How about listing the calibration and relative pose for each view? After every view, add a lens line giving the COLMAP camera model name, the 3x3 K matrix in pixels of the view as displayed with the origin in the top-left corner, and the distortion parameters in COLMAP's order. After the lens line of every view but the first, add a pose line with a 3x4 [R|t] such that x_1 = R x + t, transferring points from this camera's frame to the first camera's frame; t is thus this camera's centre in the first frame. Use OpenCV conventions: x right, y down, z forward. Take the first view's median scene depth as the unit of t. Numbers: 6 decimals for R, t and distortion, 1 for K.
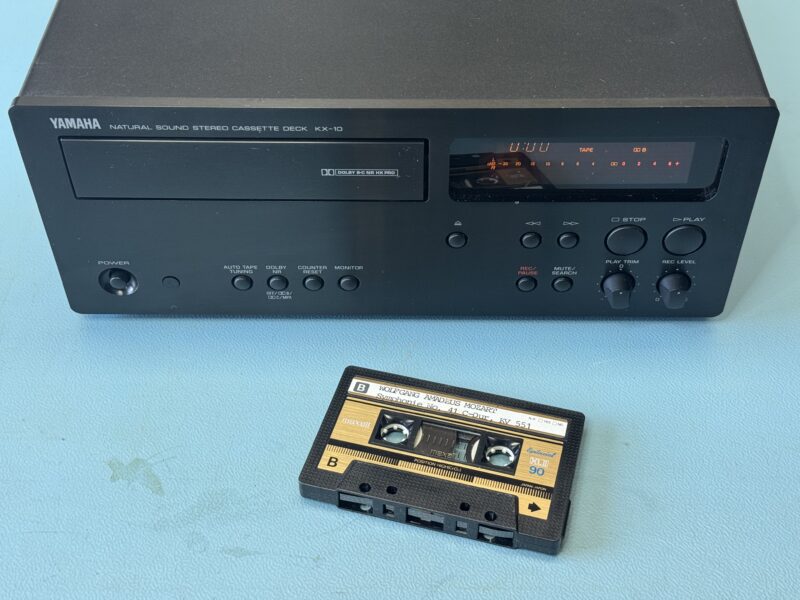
lens RADIAL K [[1107.2, 0, 391.5], [0, 1107.2, 297.9], [0, 0, 1]] dist [0.072713, 0.000000]
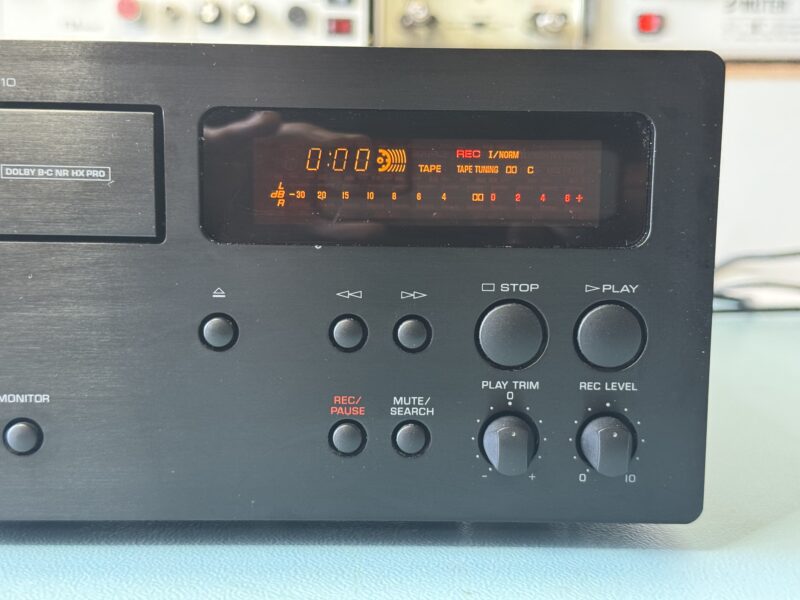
lens RADIAL K [[1107.2, 0, 412.0], [0, 1107.2, 301.7], [0, 0, 1]] dist [0.072713, 0.000000]
pose [[0.998671, 0.022714, 0.046261, 0.136829], [0.010578, 0.788187, -0.615345, 0.298870], [-0.050439, 0.615016, 0.786899, 0.556310]]
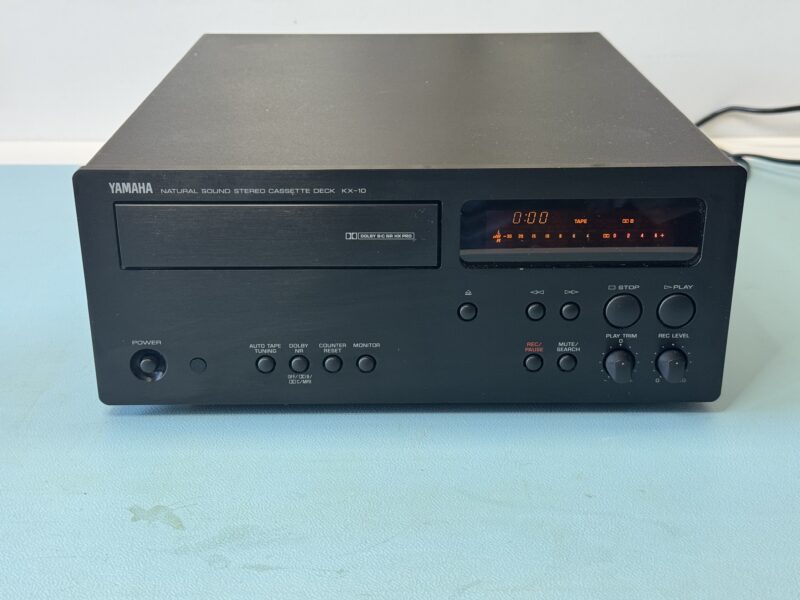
lens RADIAL K [[1107.2, 0, 385.2], [0, 1107.2, 301.0], [0, 0, 1]] dist [0.072713, 0.000000]
pose [[0.999864, -0.000209, 0.016488, -0.041000], [0.006670, 0.919606, -0.392786, 0.377153], [-0.015081, 0.392843, 0.919482, 0.000020]]
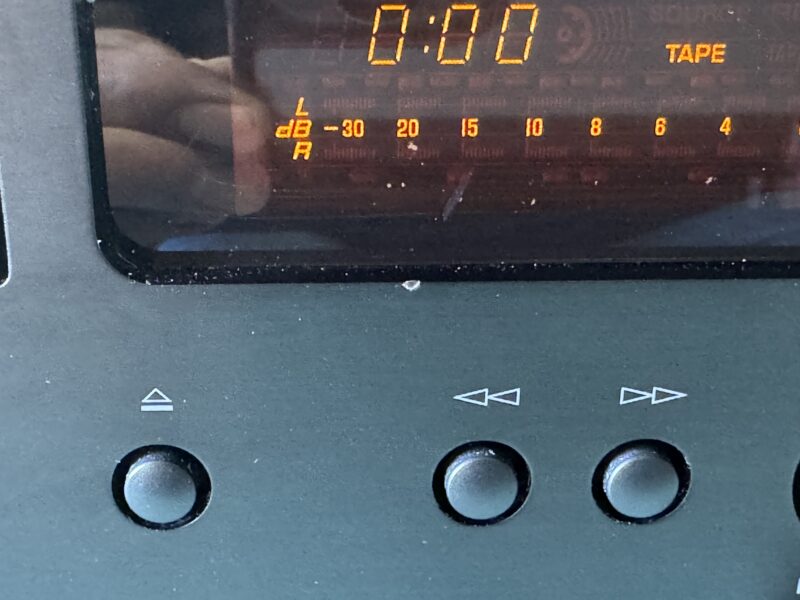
lens RADIAL K [[1107.2, 0, 366.5], [0, 1107.2, 288.6], [0, 0, 1]] dist [0.072713, 0.000000]
pose [[0.997833, -0.006099, 0.065511, 0.090007], [0.031120, 0.921024, -0.388261, 0.000373], [-0.057970, 0.389459, 0.919218, 0.799398]]
